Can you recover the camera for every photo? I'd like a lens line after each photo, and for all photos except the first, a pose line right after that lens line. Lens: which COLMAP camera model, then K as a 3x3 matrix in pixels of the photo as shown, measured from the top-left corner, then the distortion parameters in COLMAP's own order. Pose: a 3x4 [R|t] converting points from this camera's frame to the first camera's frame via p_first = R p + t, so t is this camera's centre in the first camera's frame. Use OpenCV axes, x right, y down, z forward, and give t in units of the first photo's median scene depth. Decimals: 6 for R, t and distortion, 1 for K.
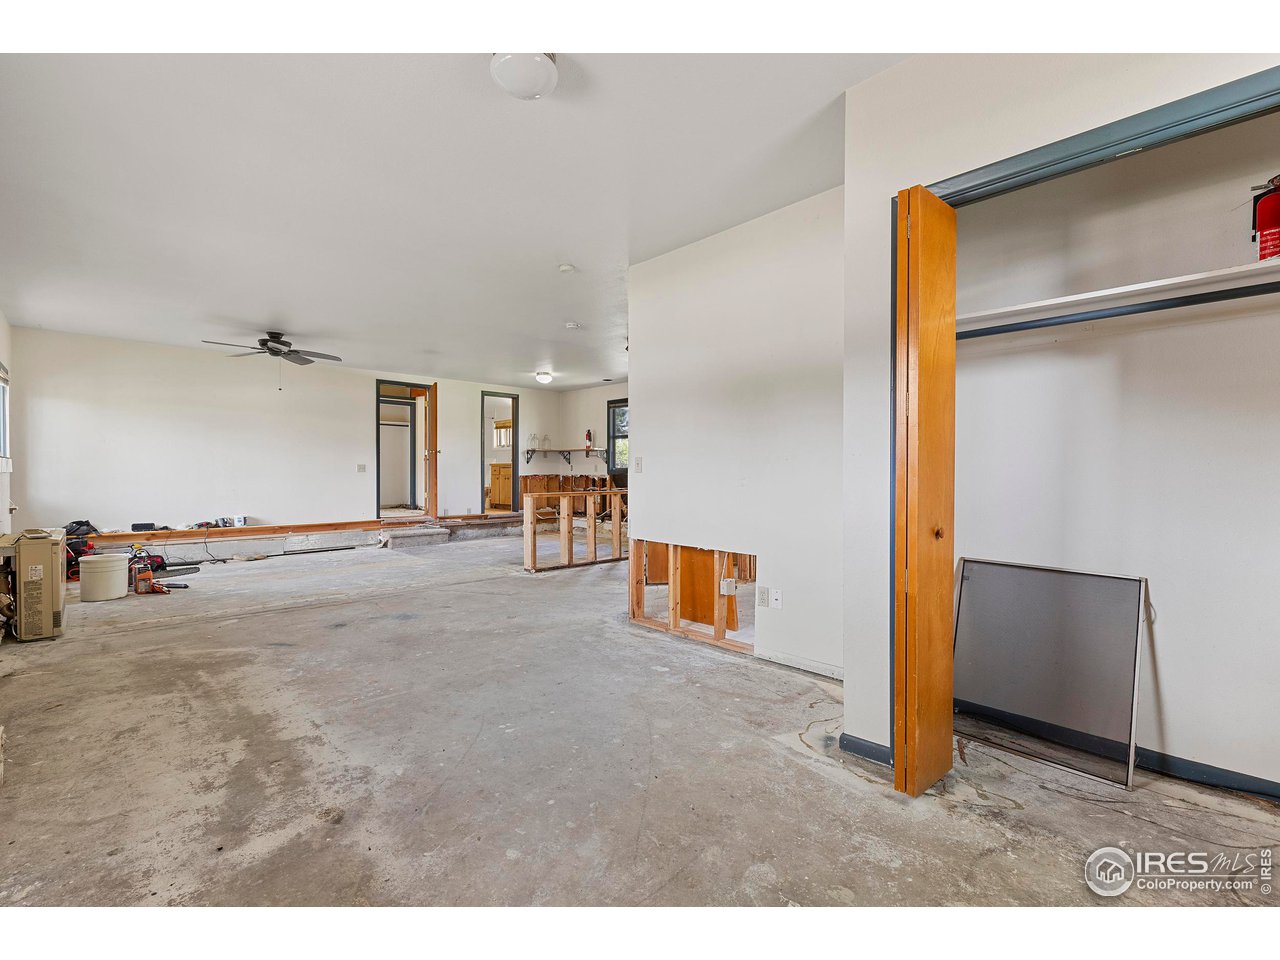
lens RADIAL K [[572.4, 0, 639.2], [0, 572.4, 473.0], [0, 0, 1]] dist [0.003689, -0.000003]
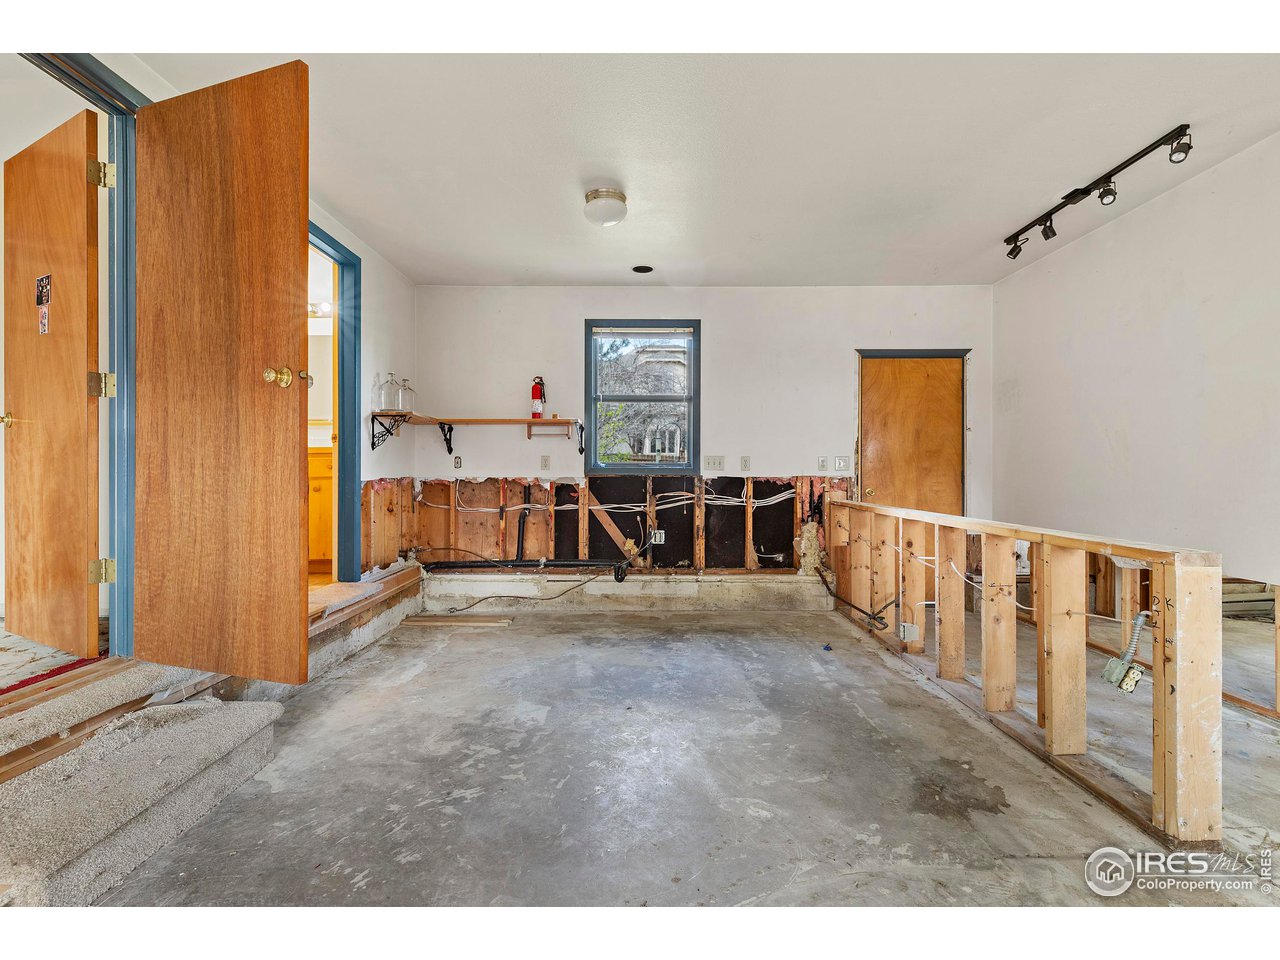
lens RADIAL K [[572.4, 0, 639.2], [0, 572.4, 473.0], [0, 0, 1]] dist [0.003689, -0.000003]
pose [[0.696891, -0.003642, 0.717168, -0.343515], [0.001034, 0.999991, 0.004073, -0.002404], [-0.717176, -0.002097, 0.696889, 0.622651]]
